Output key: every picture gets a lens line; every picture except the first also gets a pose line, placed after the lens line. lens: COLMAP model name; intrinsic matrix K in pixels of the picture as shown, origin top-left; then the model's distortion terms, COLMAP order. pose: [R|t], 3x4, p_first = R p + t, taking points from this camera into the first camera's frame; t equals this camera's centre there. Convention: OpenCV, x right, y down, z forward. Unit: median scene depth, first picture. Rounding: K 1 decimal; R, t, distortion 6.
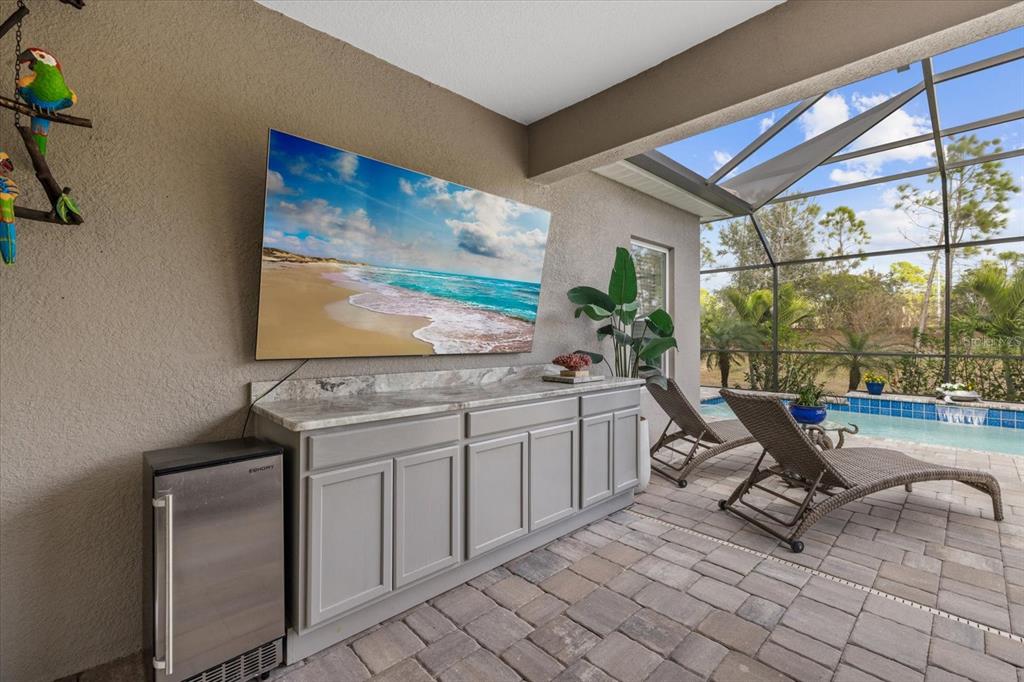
lens RADIAL K [[438.5, 0, 518.0], [0, 438.5, 336.5], [0, 0, 1]] dist [0.003401, 0.001932]
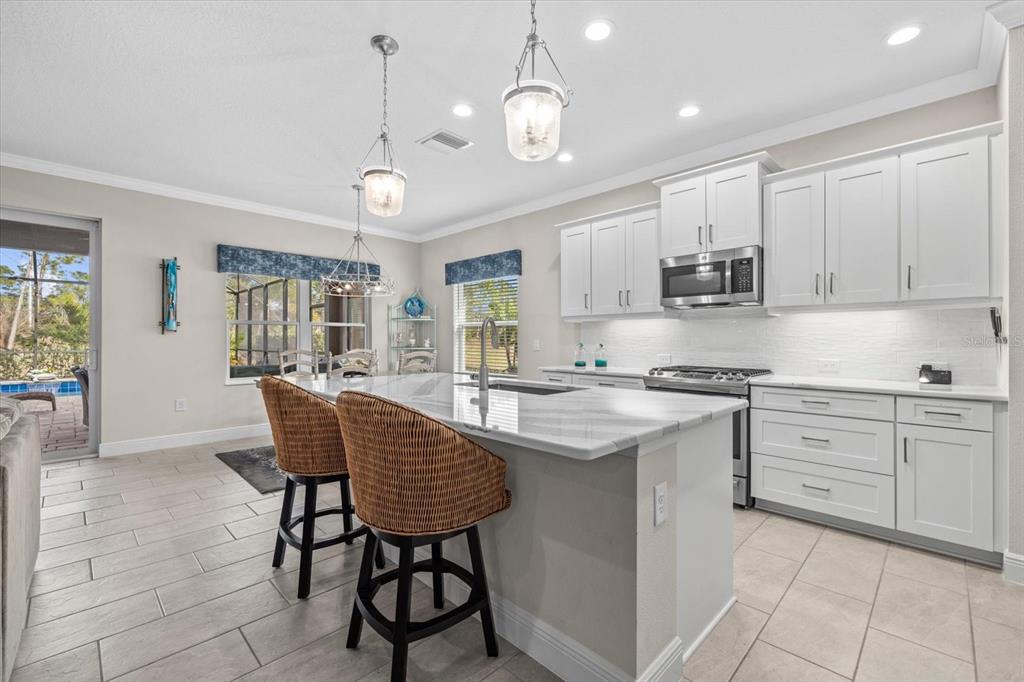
lens RADIAL K [[438.5, 0, 510.0], [0, 438.5, 339.7], [0, 0, 1]] dist [0.003401, 0.001932]
pose [[-0.019646, 0.000002, 0.999807, -0.564022], [0.000239, 1.000000, 0.000002, 0.000841], [-0.999807, 0.000239, -0.019646, -0.589154]]
